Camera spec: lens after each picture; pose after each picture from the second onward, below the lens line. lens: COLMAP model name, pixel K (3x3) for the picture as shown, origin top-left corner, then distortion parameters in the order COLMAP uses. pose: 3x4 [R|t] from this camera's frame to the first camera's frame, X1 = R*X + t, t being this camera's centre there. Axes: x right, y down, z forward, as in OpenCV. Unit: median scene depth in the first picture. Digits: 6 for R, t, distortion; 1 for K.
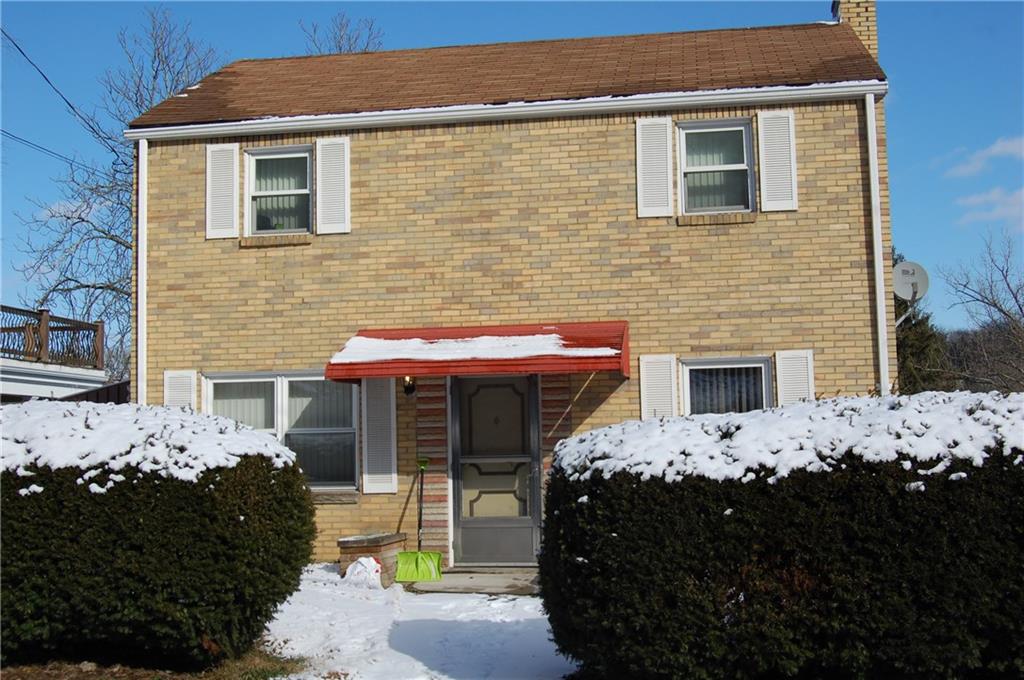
lens RADIAL K [[1224.2, 0, 512.6], [0, 1224.2, 336.8], [0, 0, 1]] dist [0.012820, 0.000000]
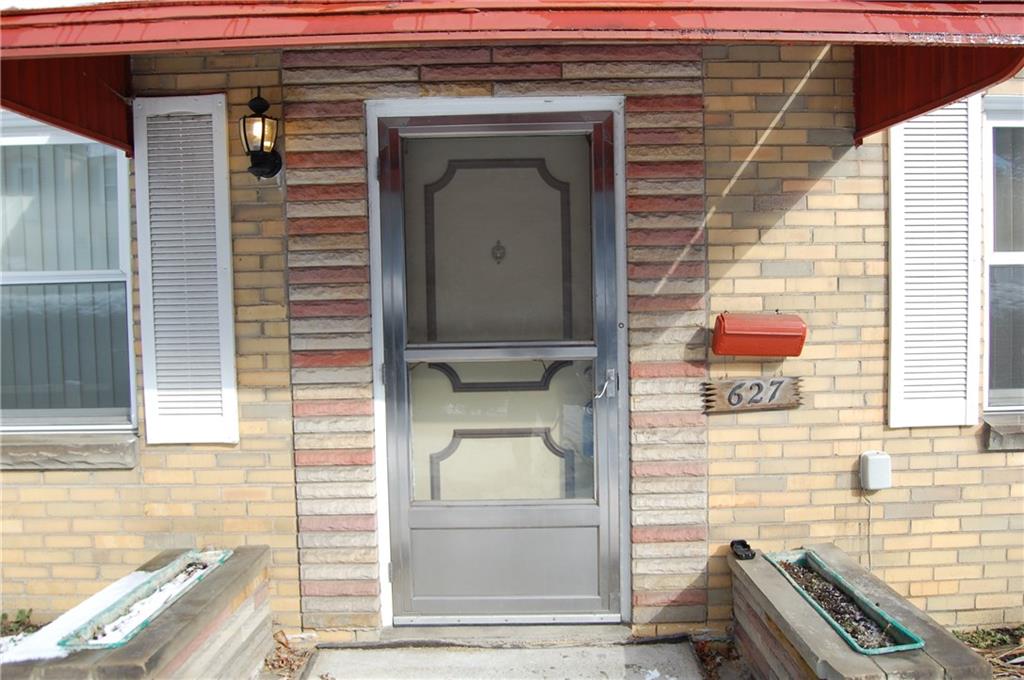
lens RADIAL K [[798.3, 0, 516.2], [0, 798.3, 344.1], [0, 0, 1]] dist [-0.093702, 0.033124]
pose [[0.990466, -0.004108, 0.137695, -0.042924], [-0.015635, 0.989744, 0.141992, 0.061854], [-0.136866, -0.142791, 0.980244, 0.754122]]
